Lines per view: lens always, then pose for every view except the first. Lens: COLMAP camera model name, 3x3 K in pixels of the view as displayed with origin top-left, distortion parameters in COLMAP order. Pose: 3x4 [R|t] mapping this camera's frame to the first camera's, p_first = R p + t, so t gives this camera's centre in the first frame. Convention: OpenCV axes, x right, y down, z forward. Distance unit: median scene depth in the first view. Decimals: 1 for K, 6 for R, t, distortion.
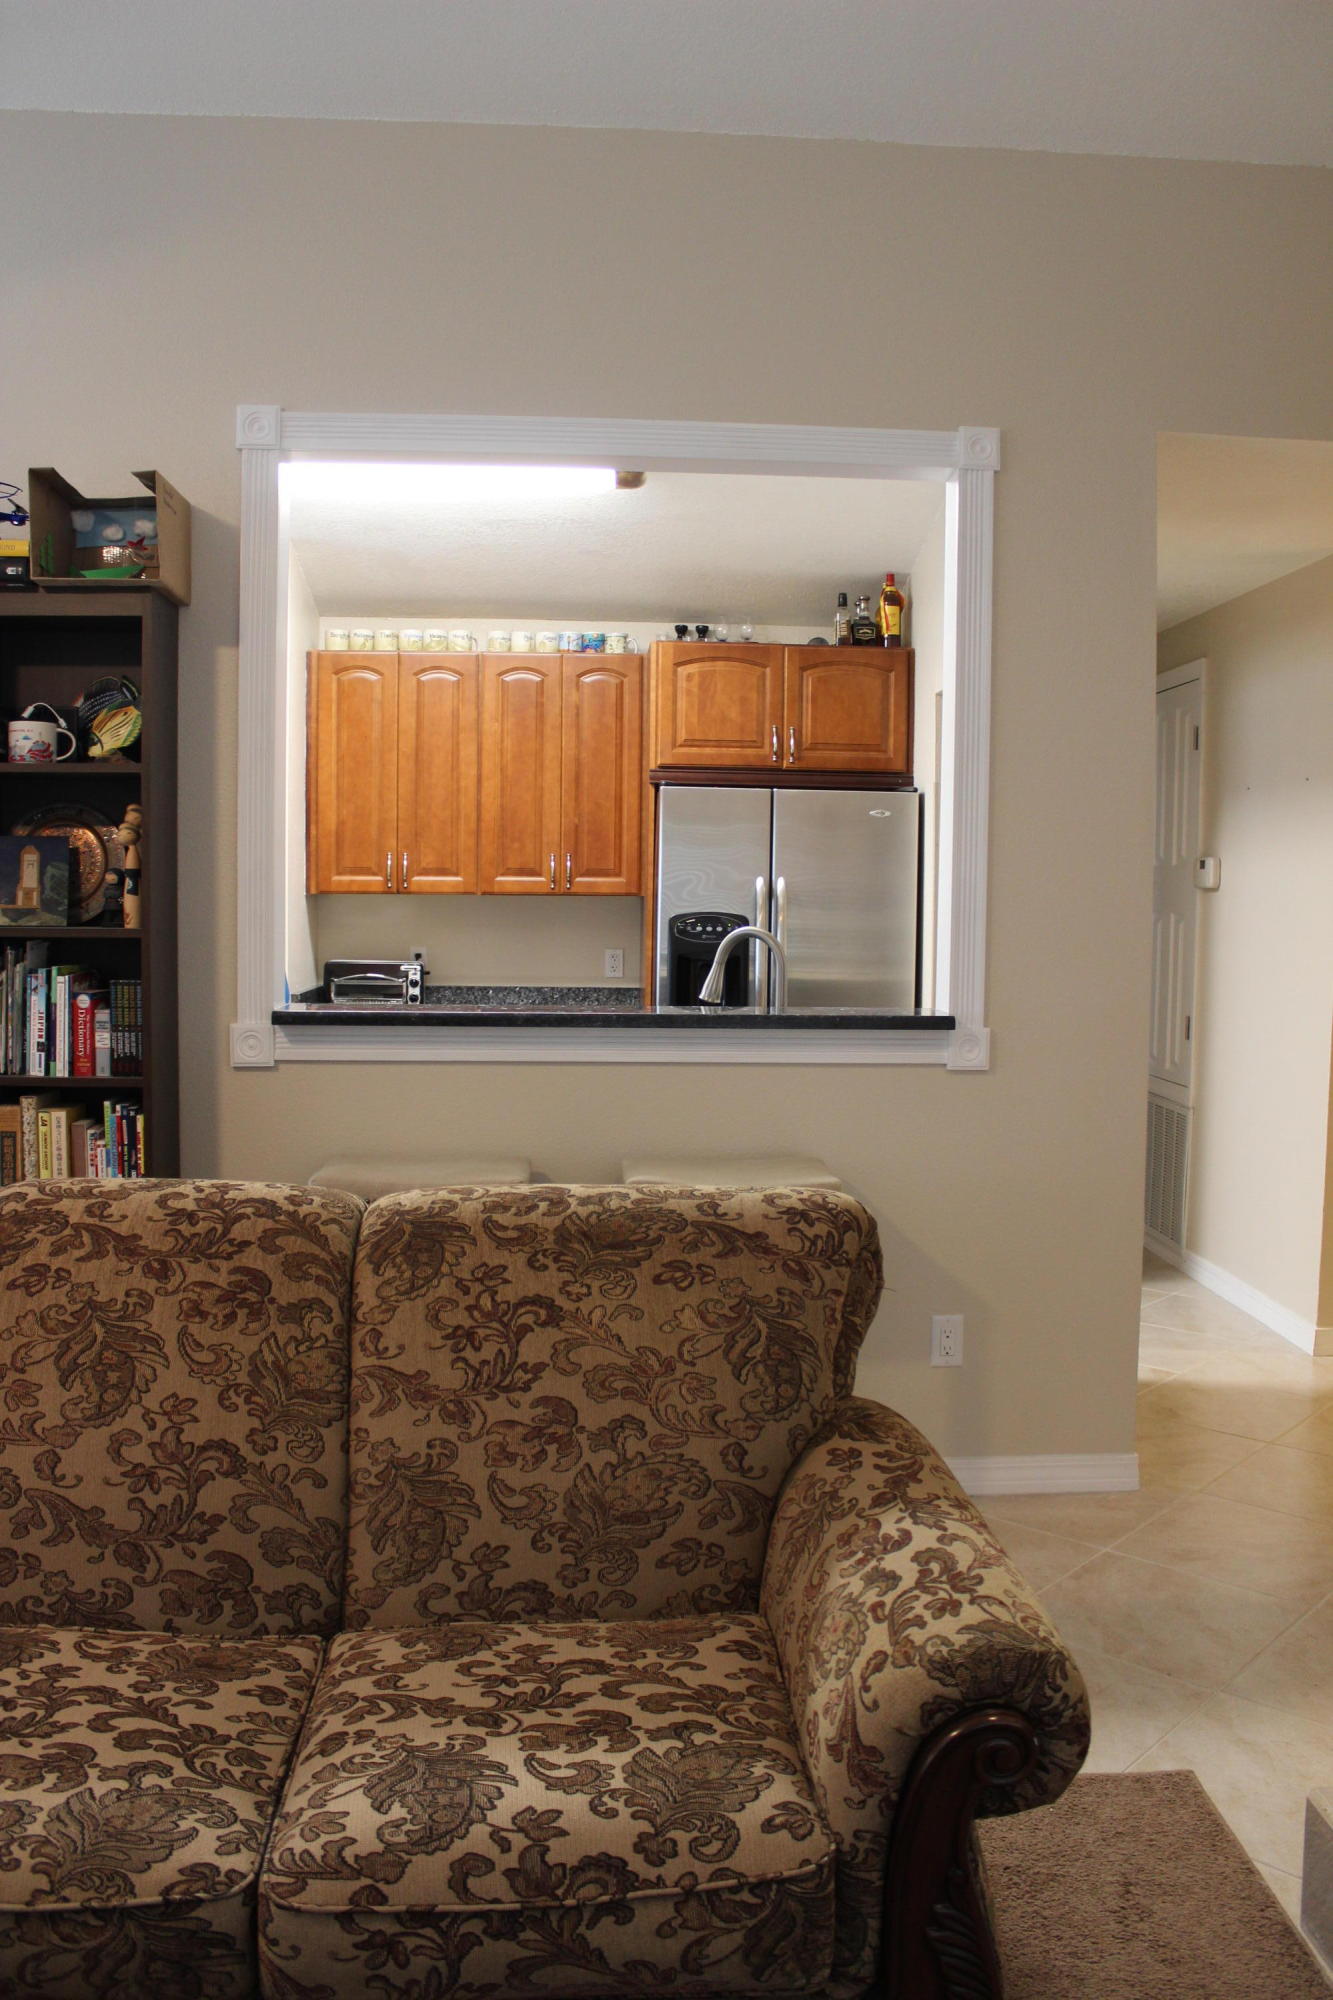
lens RADIAL K [[1649.2, 0, 666.5], [0, 1649.2, 1000.0], [0, 0, 1]] dist [-0.164580, 0.150208]
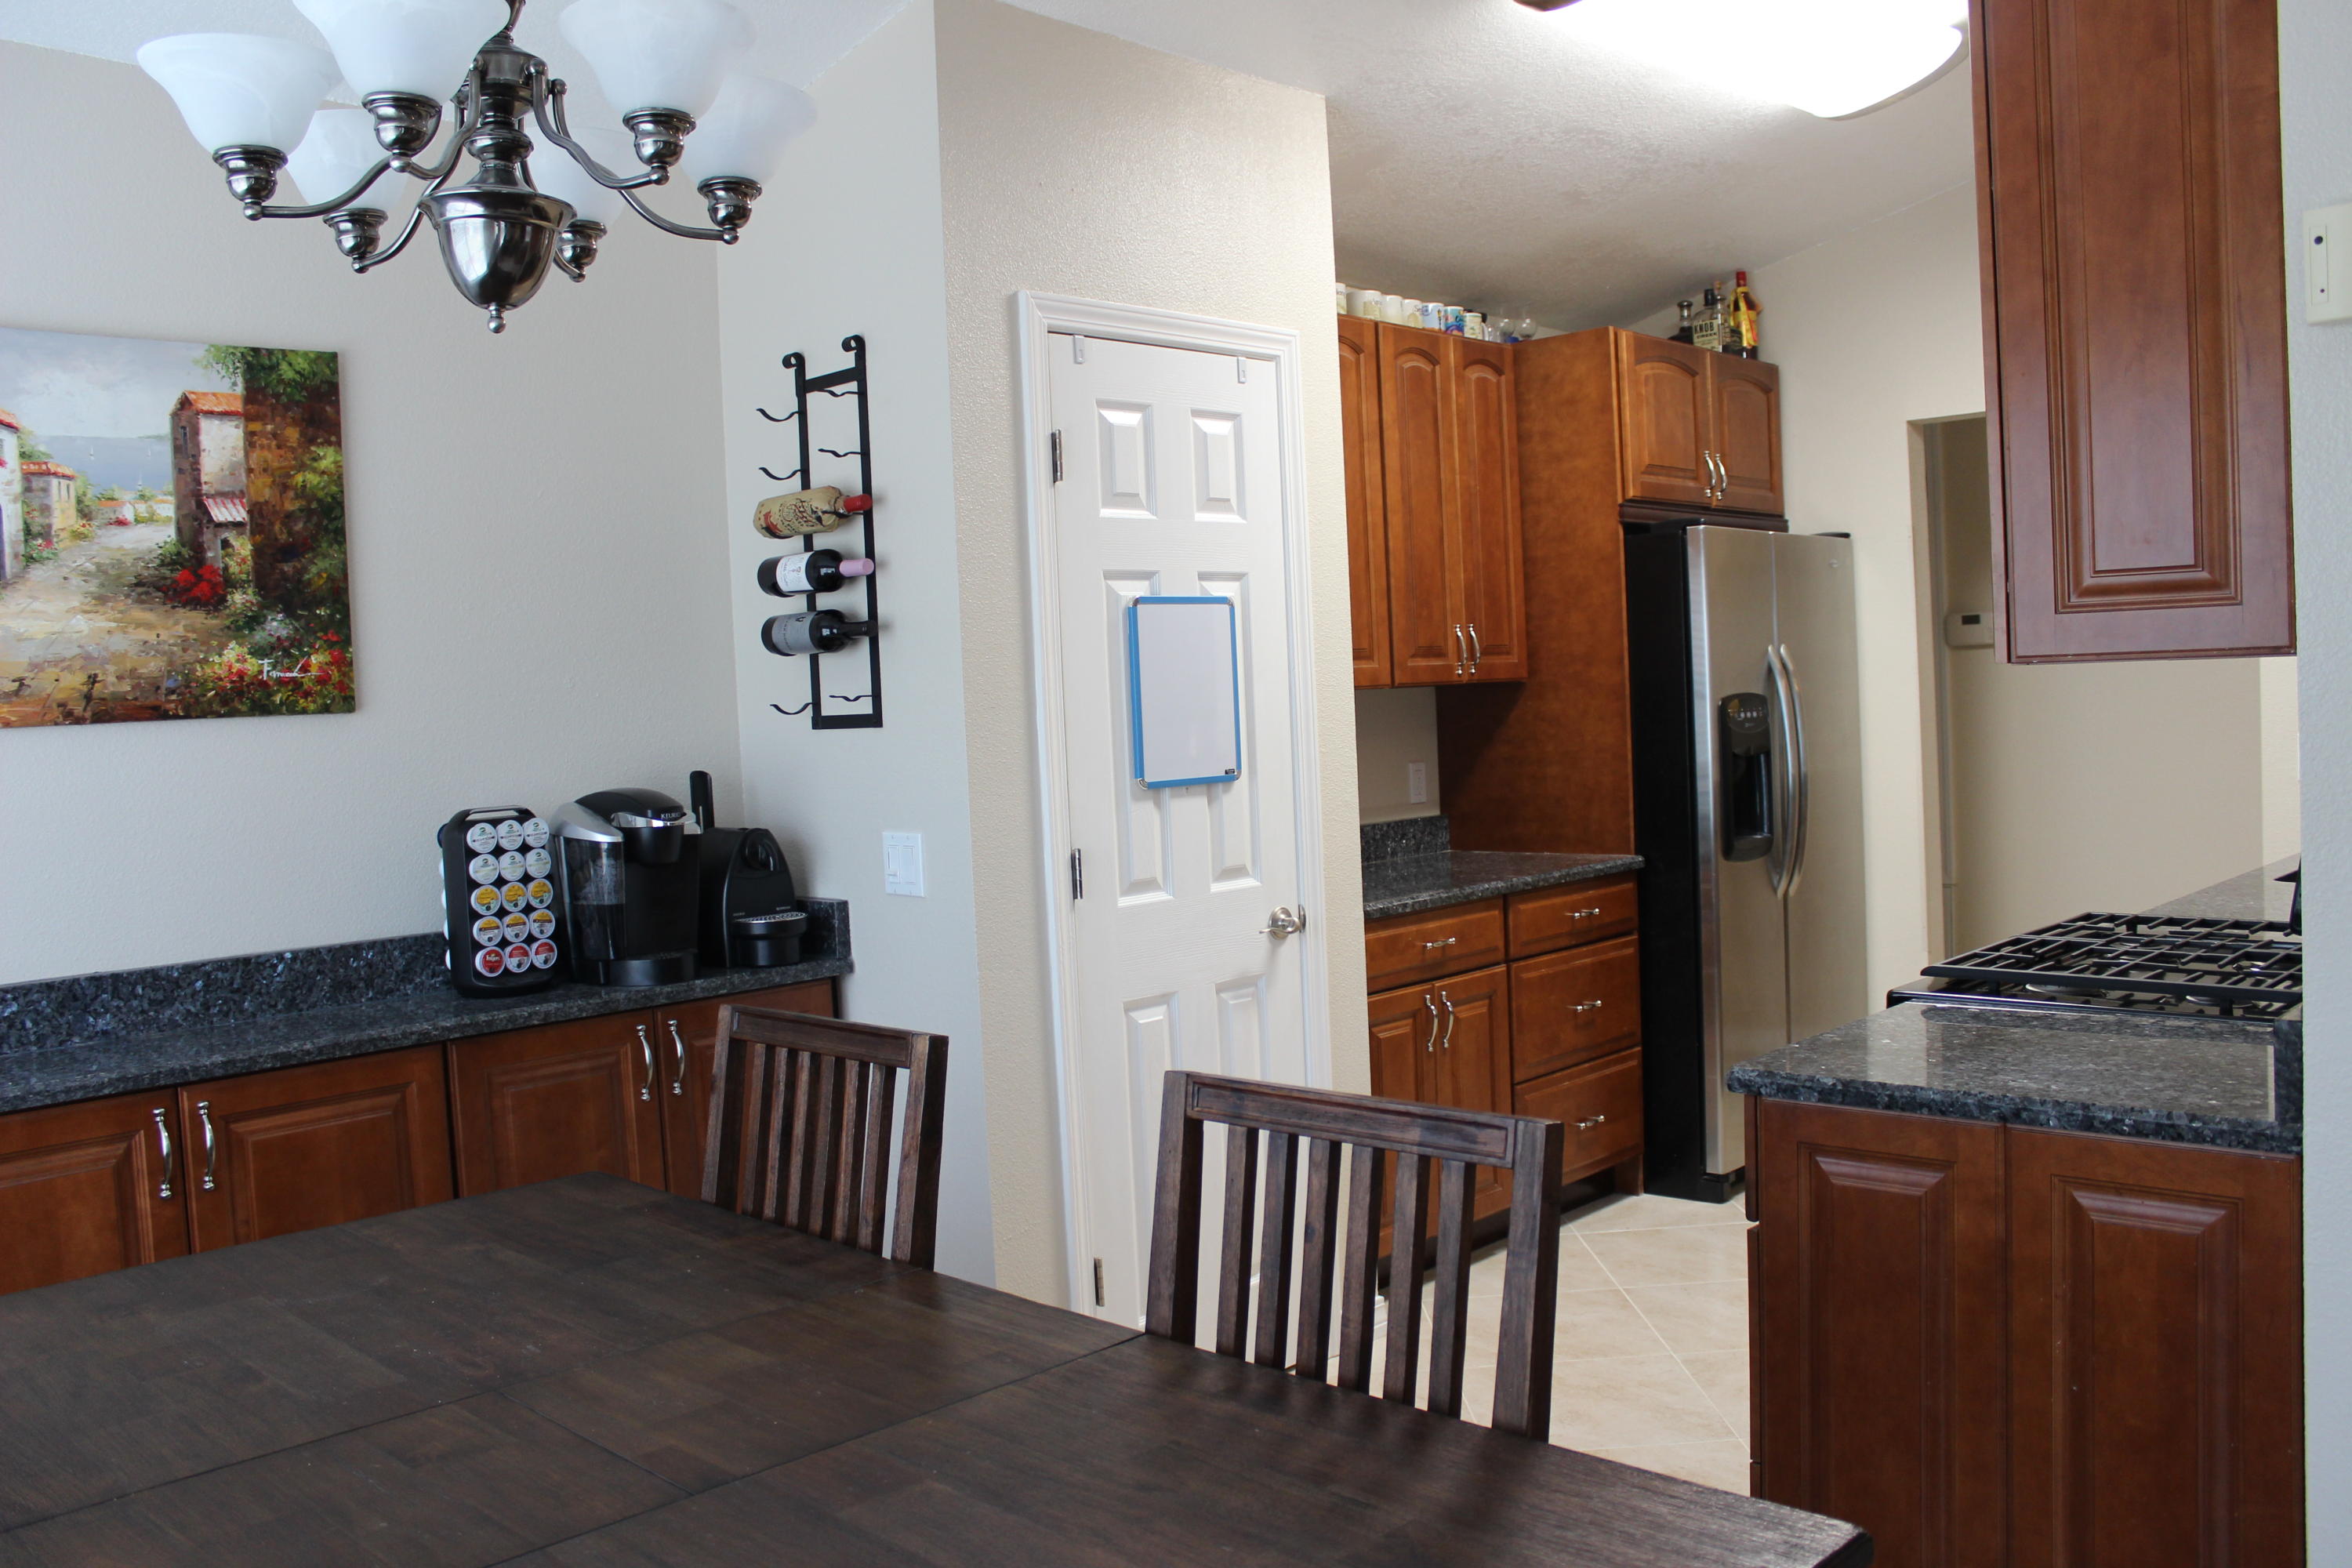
lens RADIAL K [[1932.7, 0, 1165.1], [0, 1932.7, 775.8], [0, 0, 1]] dist [-0.163475, 0.136507]
pose [[0.736435, -0.072538, 0.672608, -1.957473], [0.095284, 0.995445, 0.003029, -0.111574], [-0.669765, 0.061858, 0.739993, 1.376071]]
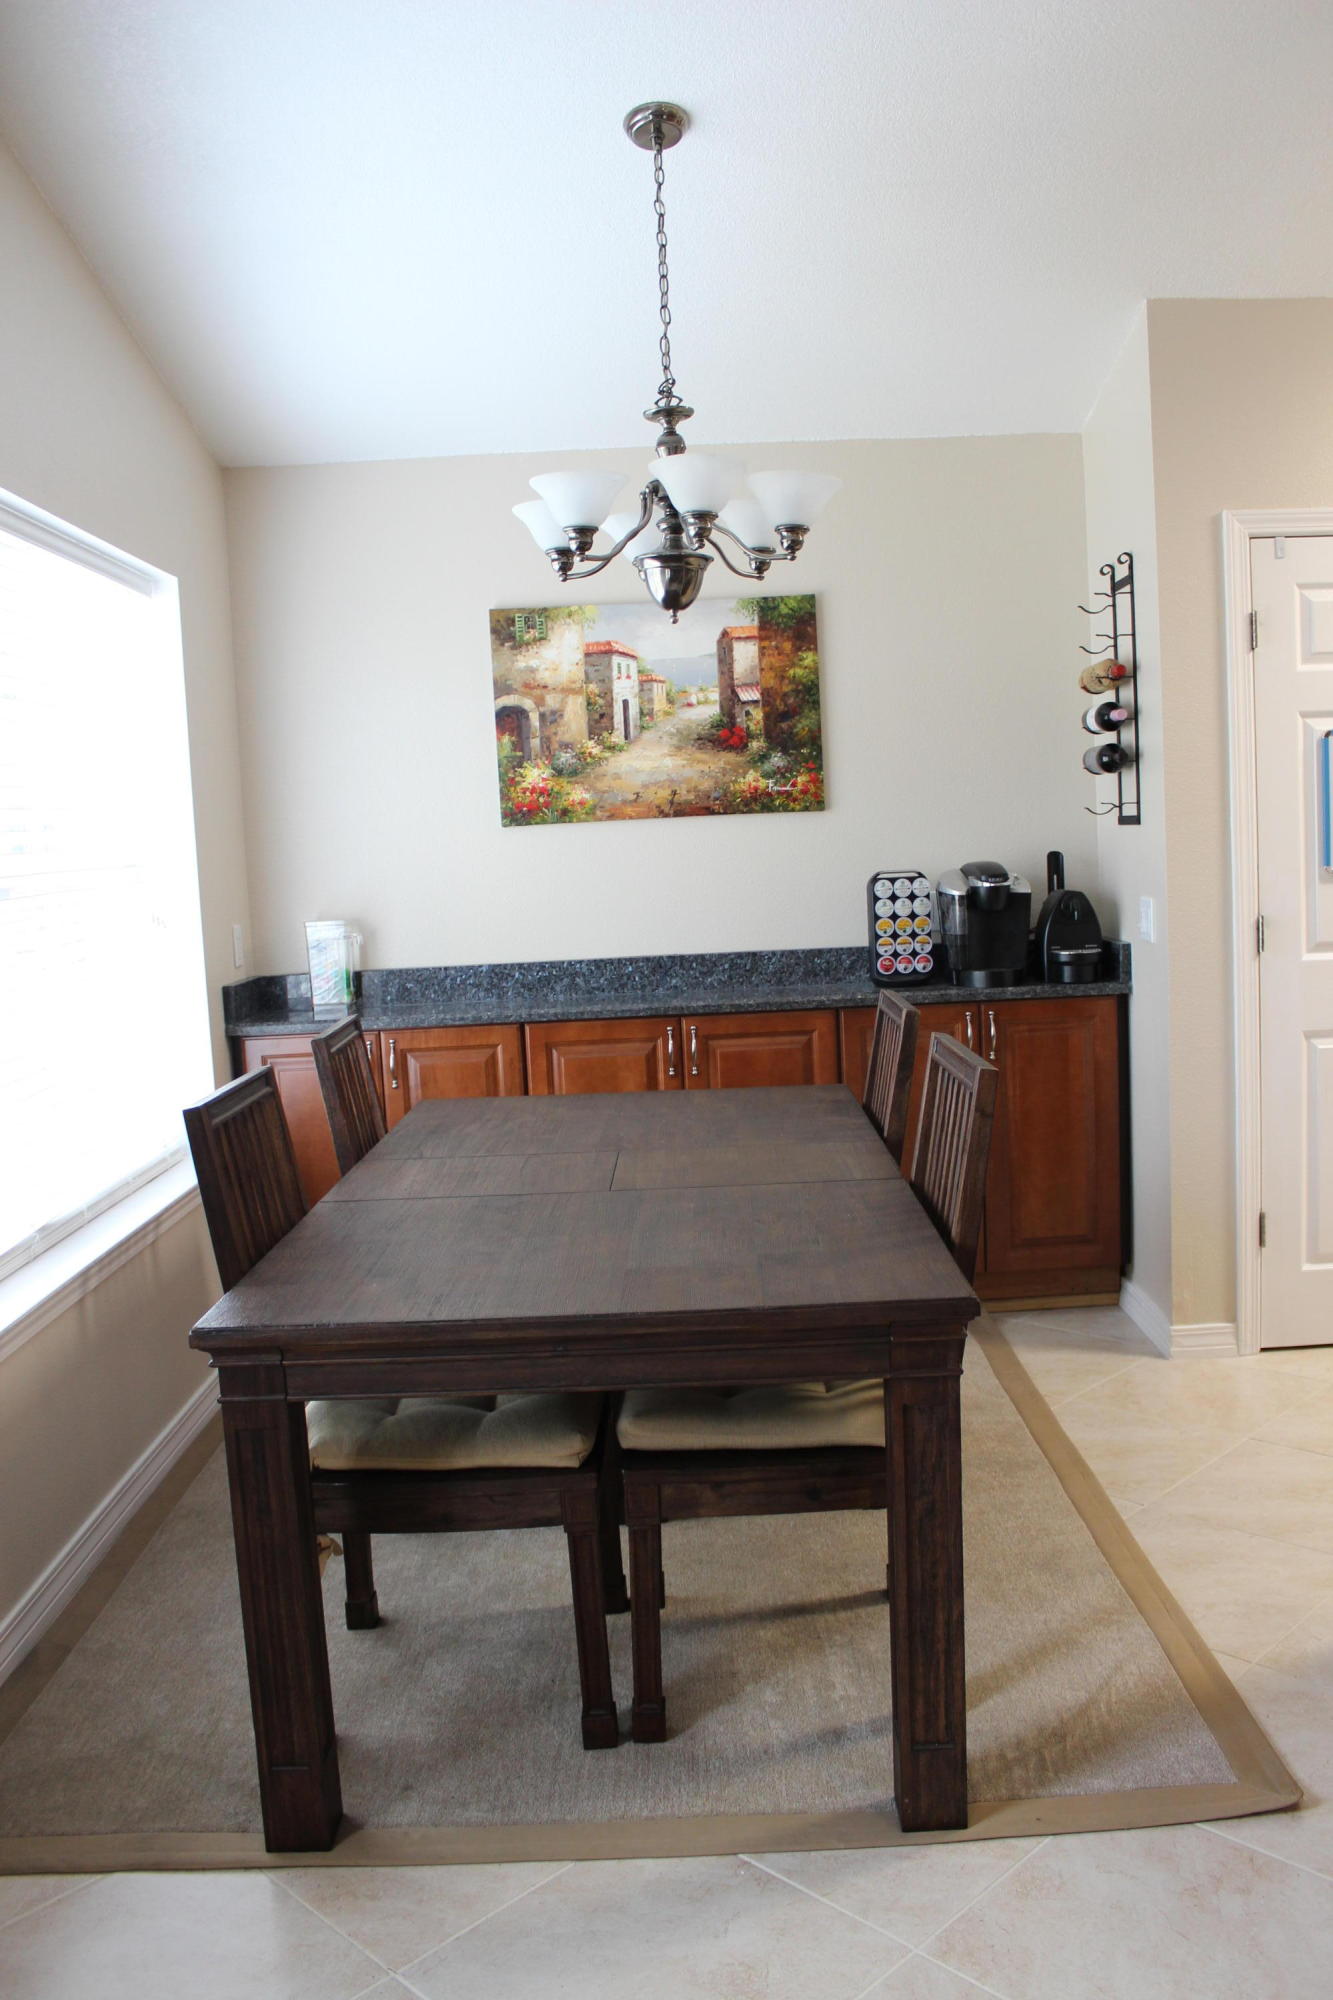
lens RADIAL K [[1643.4, 0, 666.5], [0, 1643.4, 1000.0], [0, 0, 1]] dist [-0.163475, 0.136507]
pose [[0.997003, -0.047754, -0.060861, -1.525935], [0.050023, 0.998088, 0.036312, -0.059637], [0.059010, -0.039248, 0.997486, 0.748782]]
